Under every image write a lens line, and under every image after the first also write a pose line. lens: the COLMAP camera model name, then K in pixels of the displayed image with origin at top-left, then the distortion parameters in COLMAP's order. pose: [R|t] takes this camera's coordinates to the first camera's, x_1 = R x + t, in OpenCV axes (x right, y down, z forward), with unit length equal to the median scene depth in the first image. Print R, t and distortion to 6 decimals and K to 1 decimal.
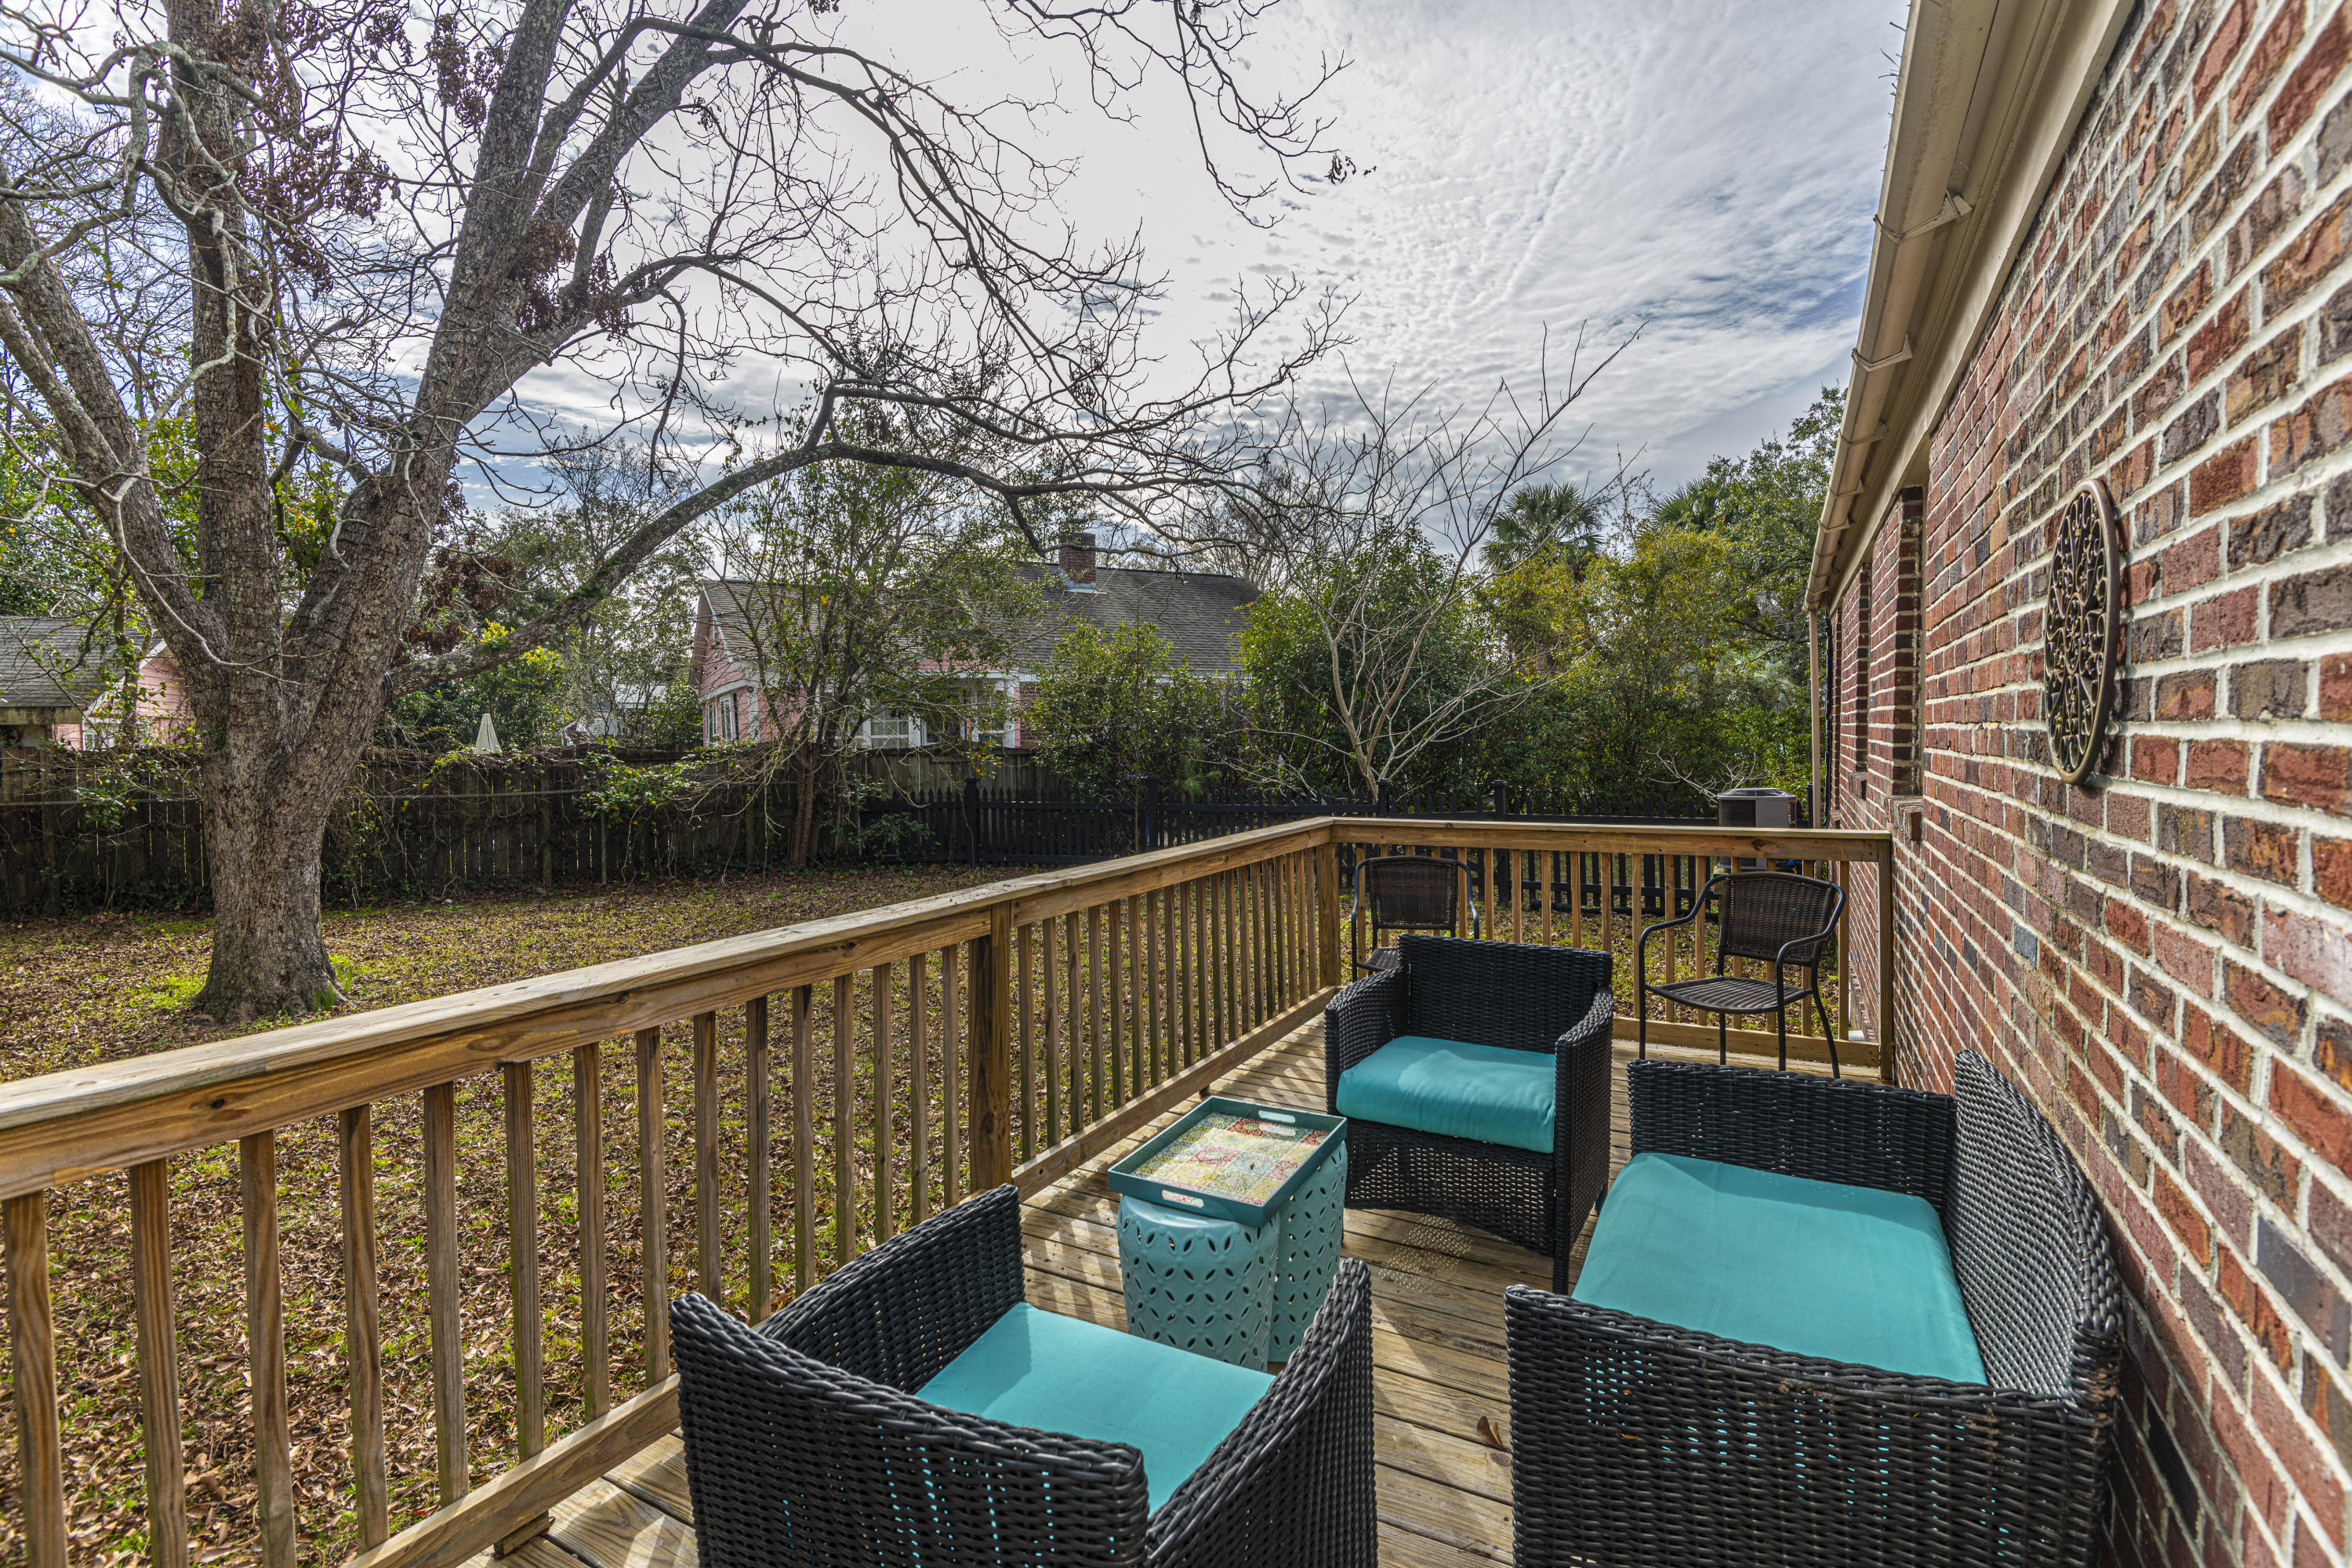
lens RADIAL K [[1066.0, 0, 1180.9], [0, 1066.0, 768.6], [0, 0, 1]] dist [0.027273, -0.022915]
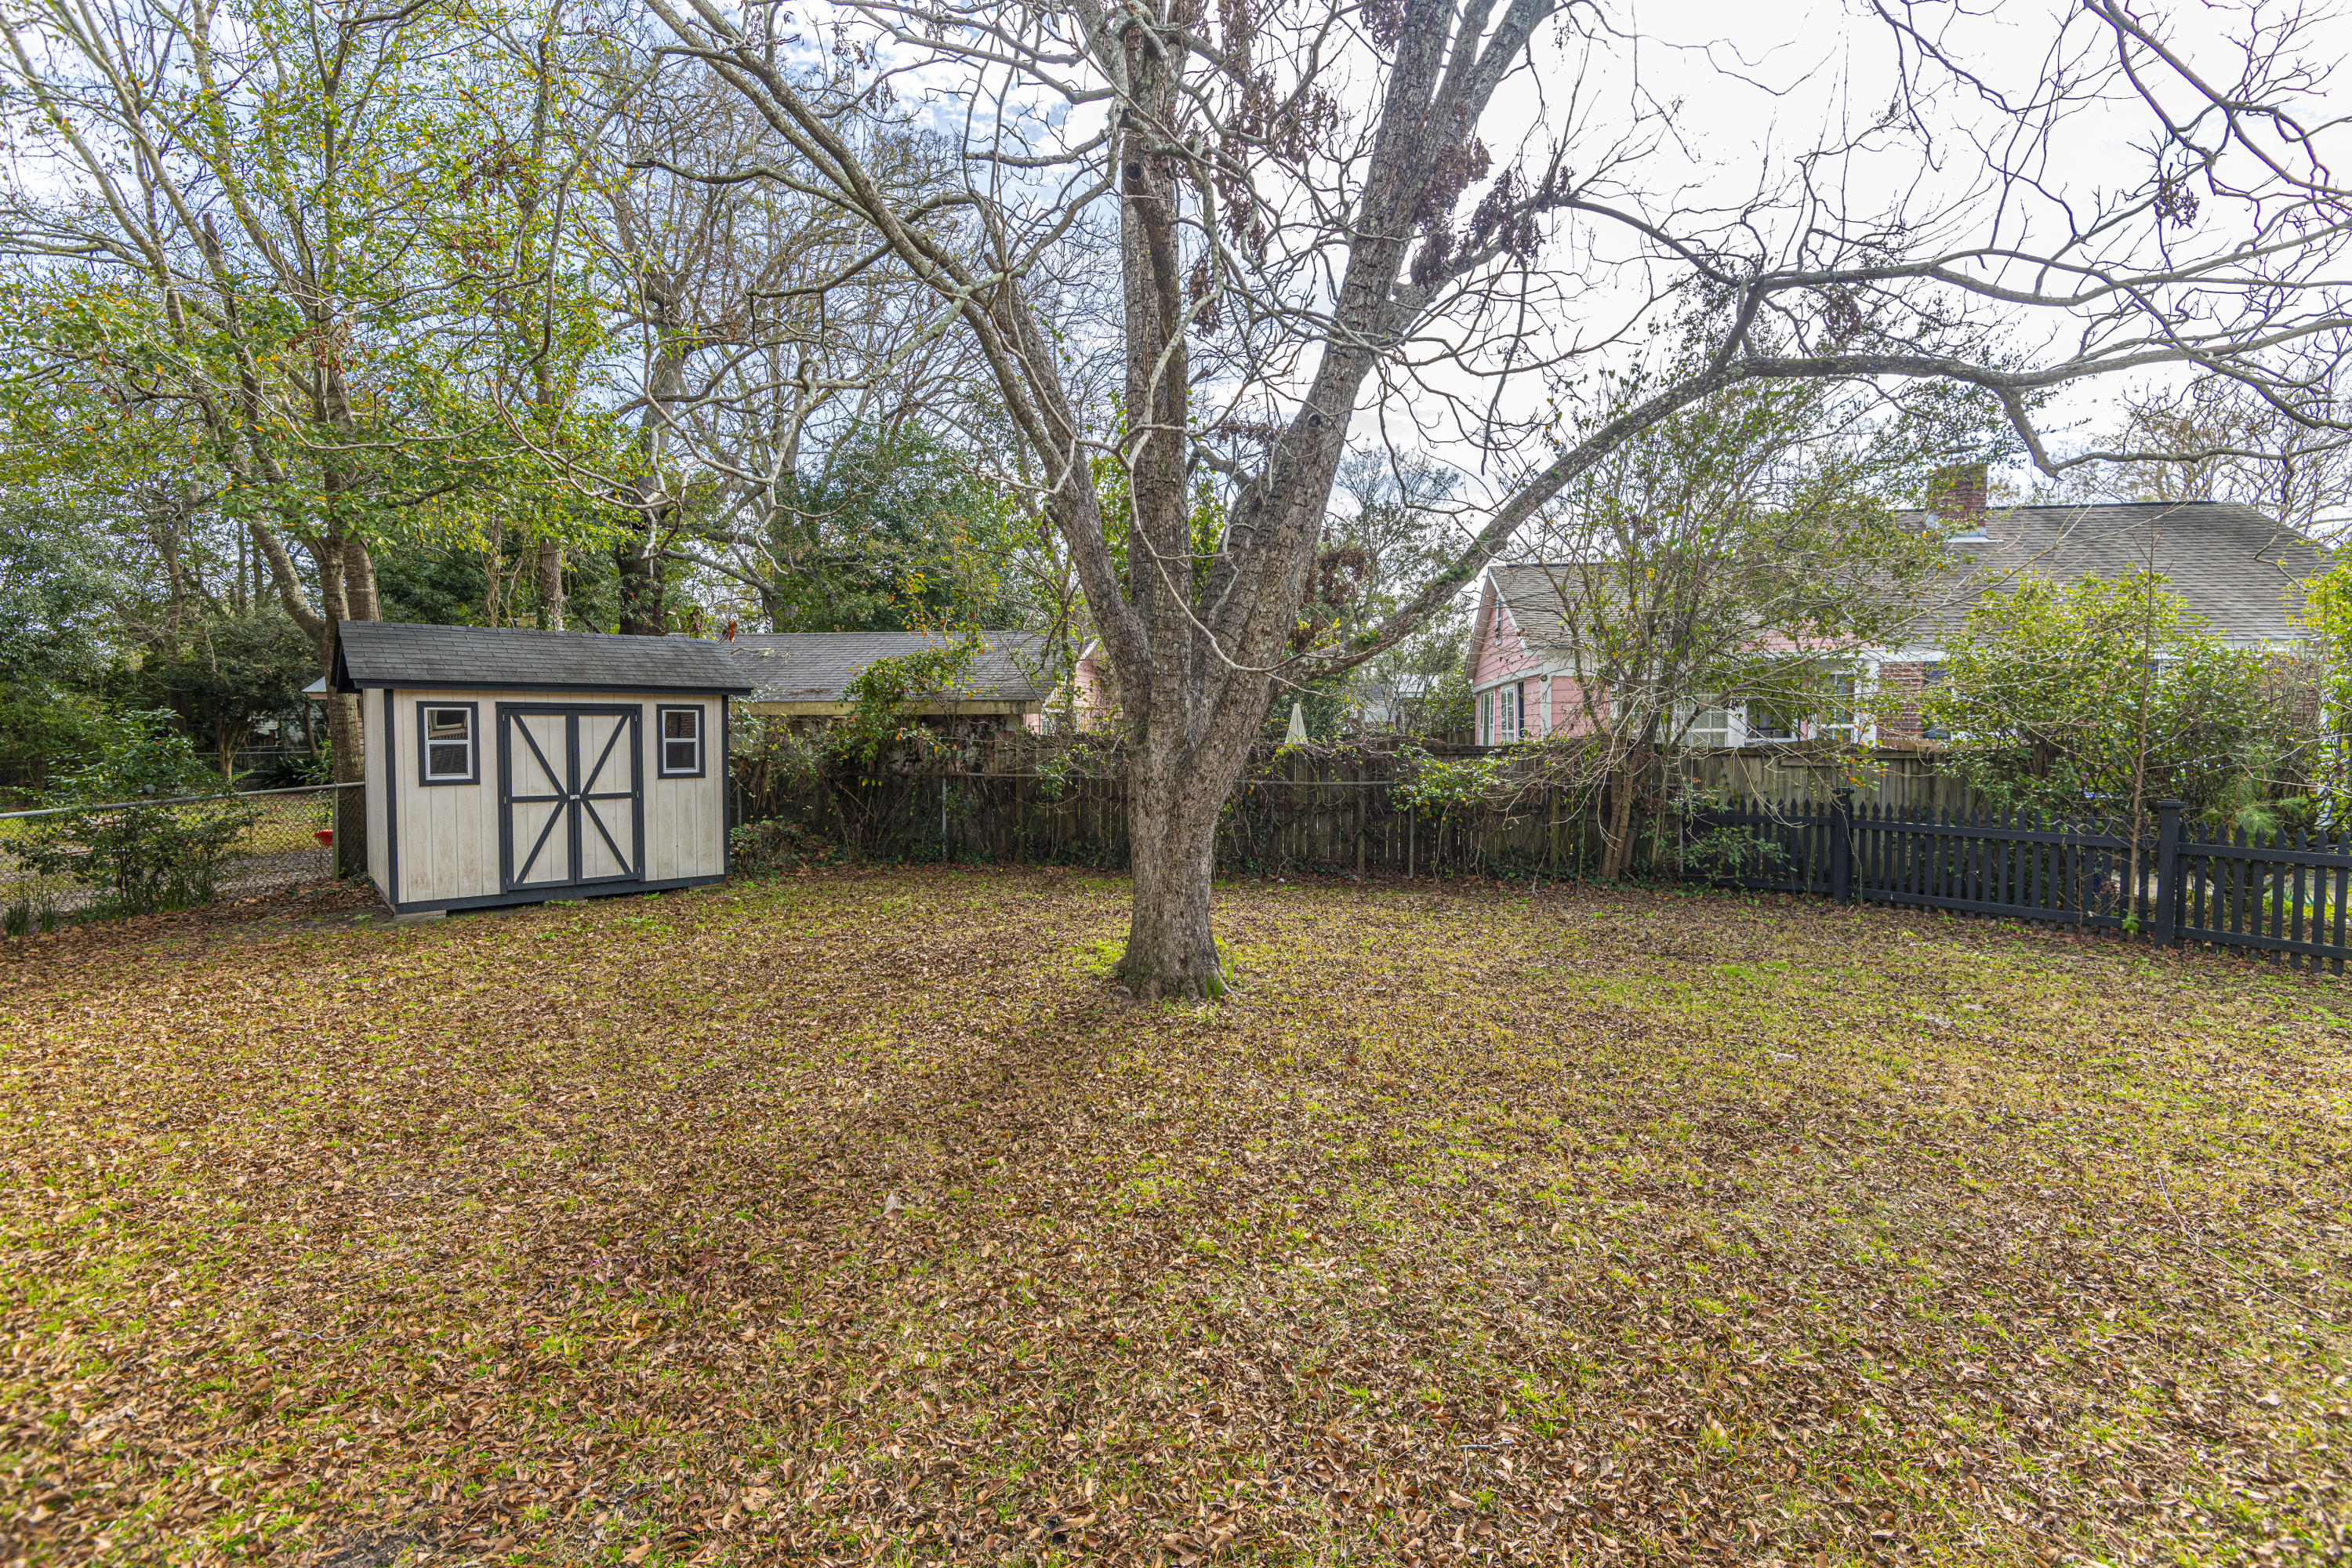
lens RADIAL K [[1059.5, 0, 1181.4], [0, 1059.5, 767.4], [0, 0, 1]] dist [0.037072, -0.035798]
pose [[0.791040, 0.037377, -0.610622, -0.113374], [-0.029872, 0.999301, 0.022469, -0.010230], [0.611035, 0.000467, 0.791604, 0.095933]]
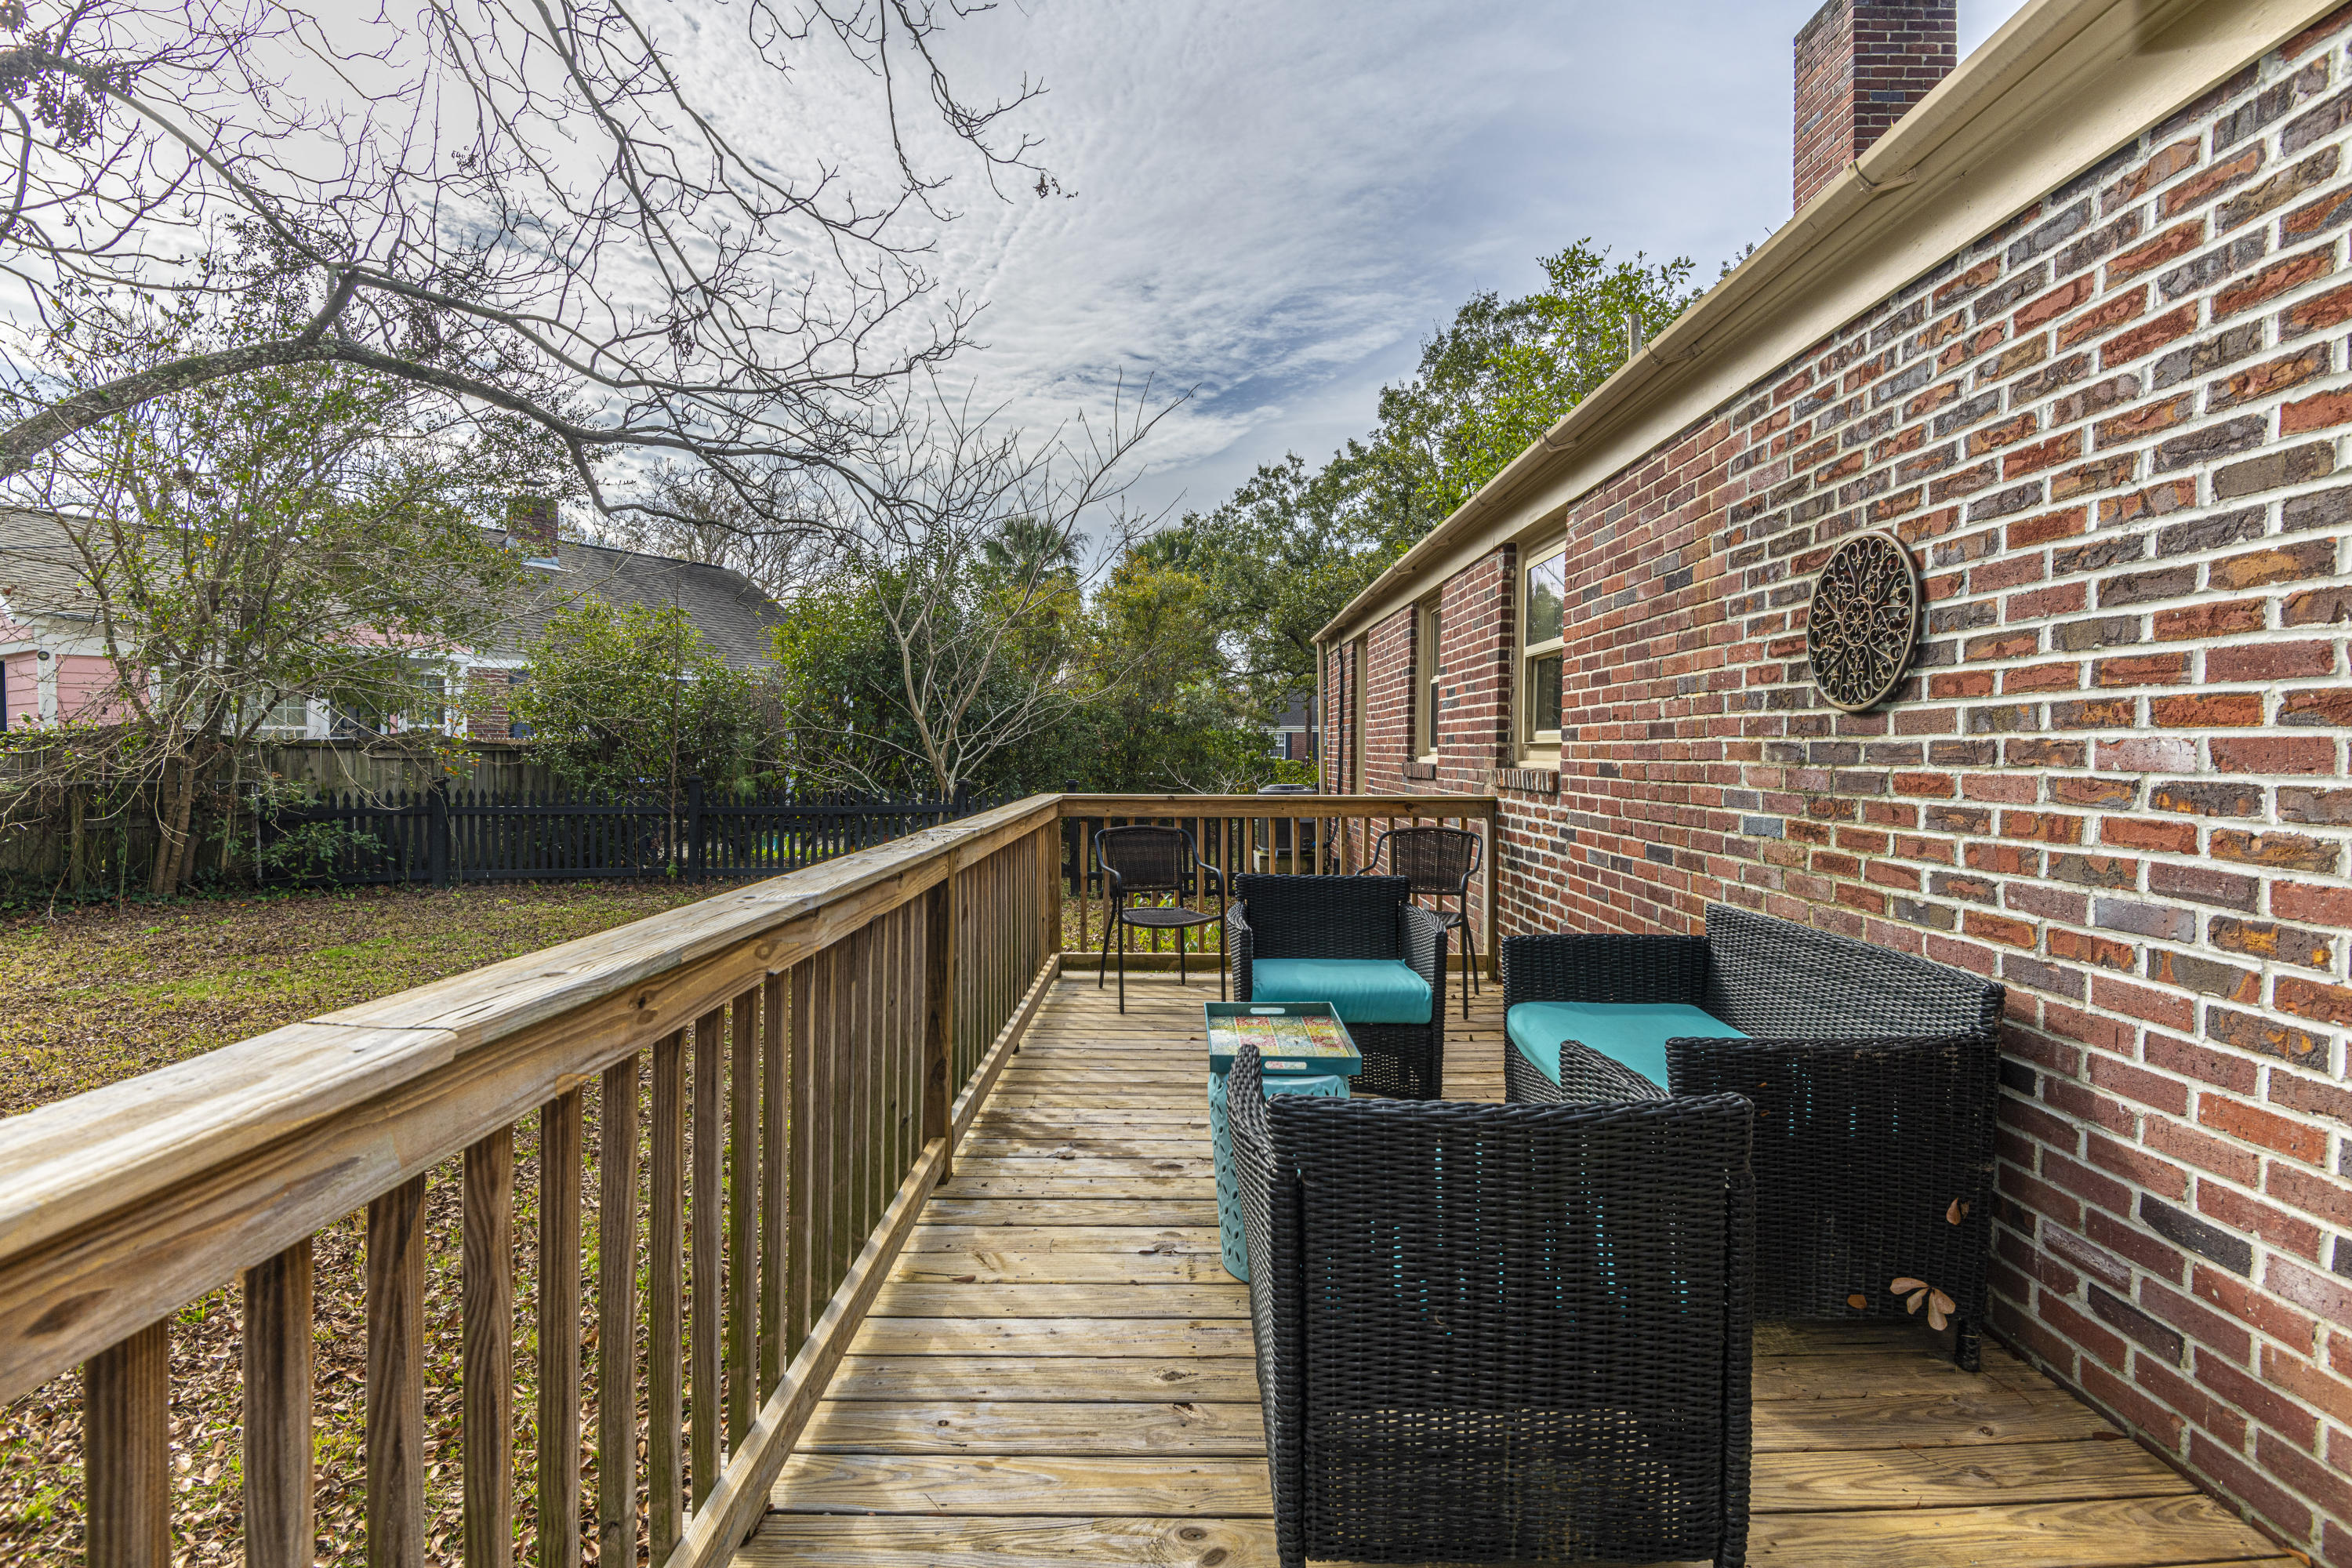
lens RADIAL K [[1059.5, 0, 1181.4], [0, 1059.5, 767.4], [0, 0, 1]] dist [0.037072, -0.035798]
pose [[0.872614, 0.013234, 0.488231, -0.110898], [-0.003950, 0.999791, -0.020041, 0.017163], [-0.488394, 0.015560, 0.872484, 0.008094]]
